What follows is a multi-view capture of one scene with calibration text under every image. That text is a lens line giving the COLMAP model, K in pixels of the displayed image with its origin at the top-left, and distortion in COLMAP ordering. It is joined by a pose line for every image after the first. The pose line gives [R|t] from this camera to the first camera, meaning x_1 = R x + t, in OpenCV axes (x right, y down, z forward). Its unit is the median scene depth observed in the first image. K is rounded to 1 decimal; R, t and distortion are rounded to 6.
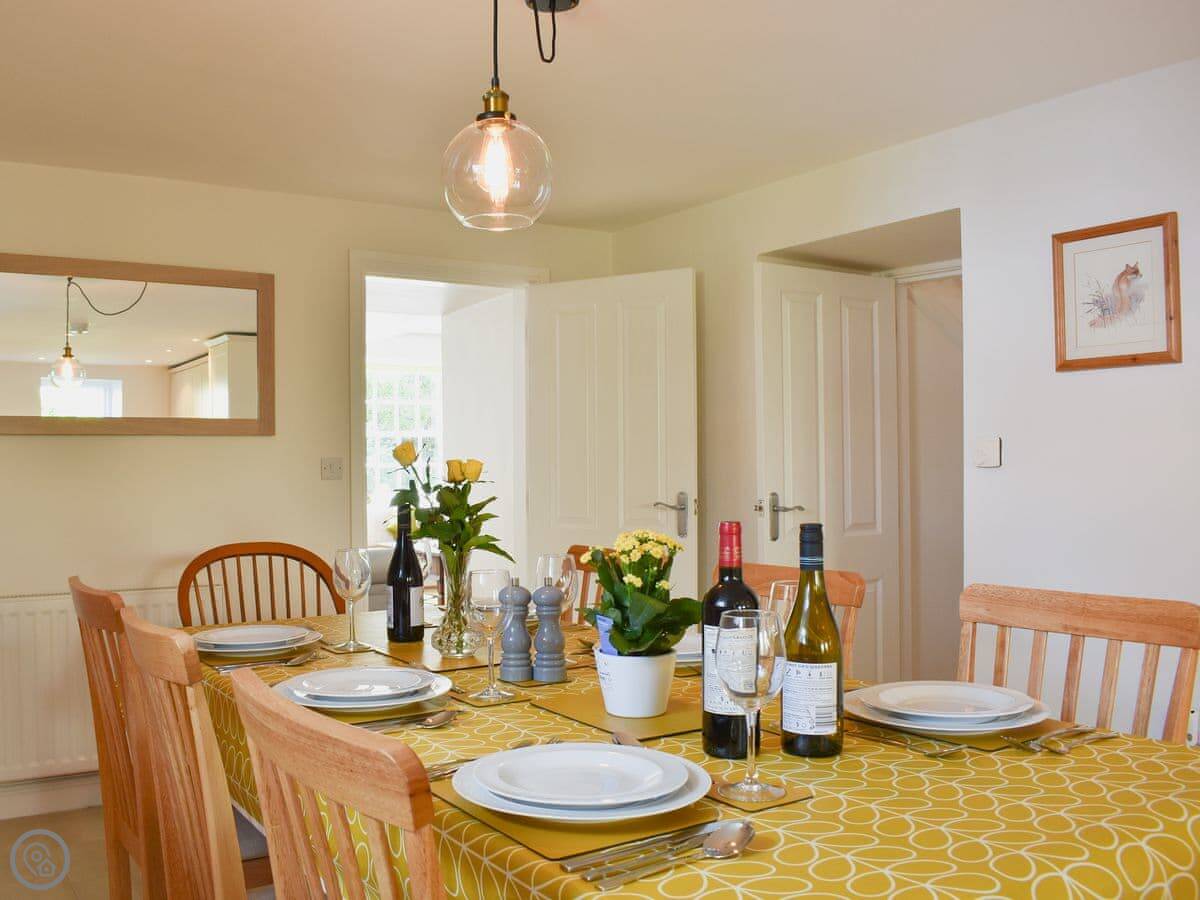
lens RADIAL K [[1099.4, 0, 598.1], [0, 1099.4, 457.8], [0, 0, 1]] dist [-0.077189, 0.000000]
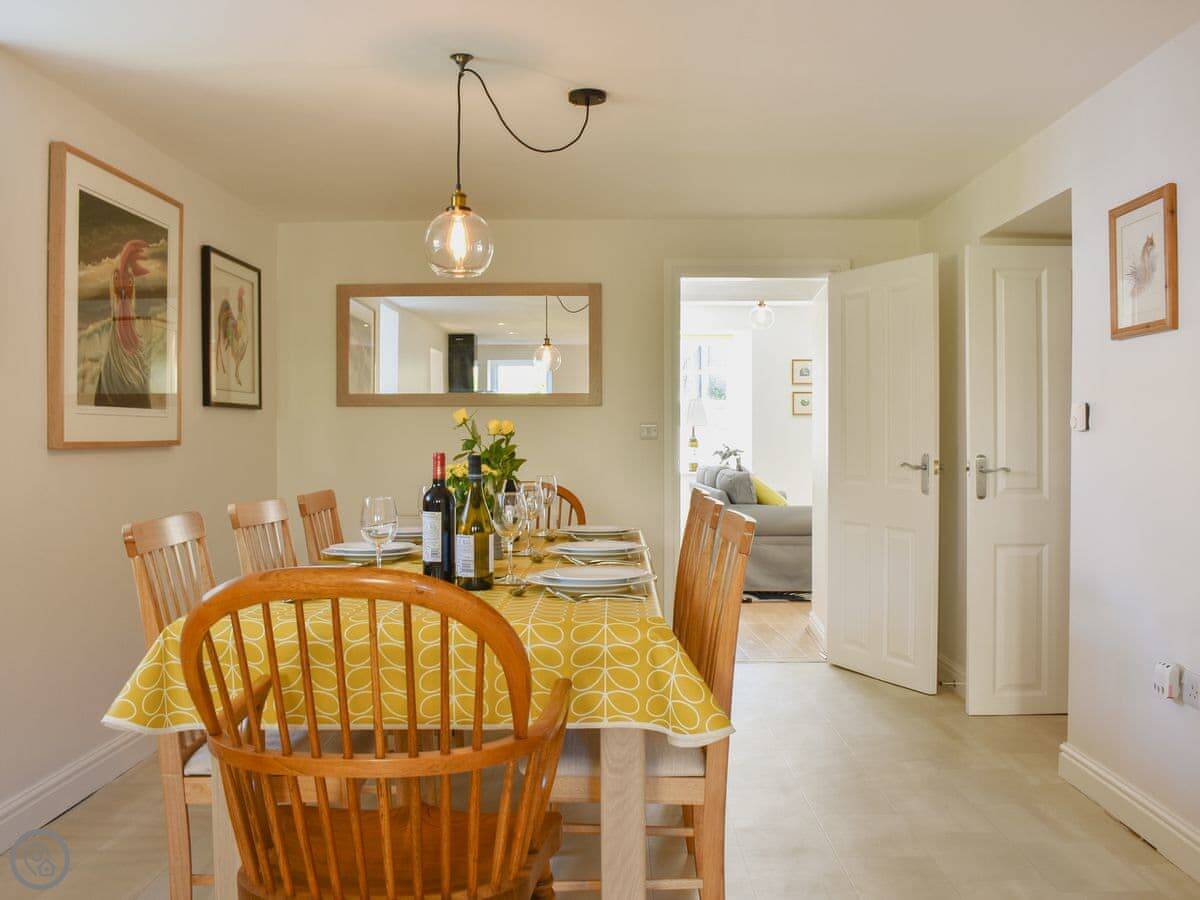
lens RADIAL K [[1099.4, 0, 605.4], [0, 1099.4, 445.8], [0, 0, 1]] dist [-0.077189, 0.000000]
pose [[0.833699, 0.014411, -0.552031, 0.545458], [-0.004986, 0.999815, 0.018572, 0.005107], [0.552196, -0.012731, 0.833617, -0.133056]]
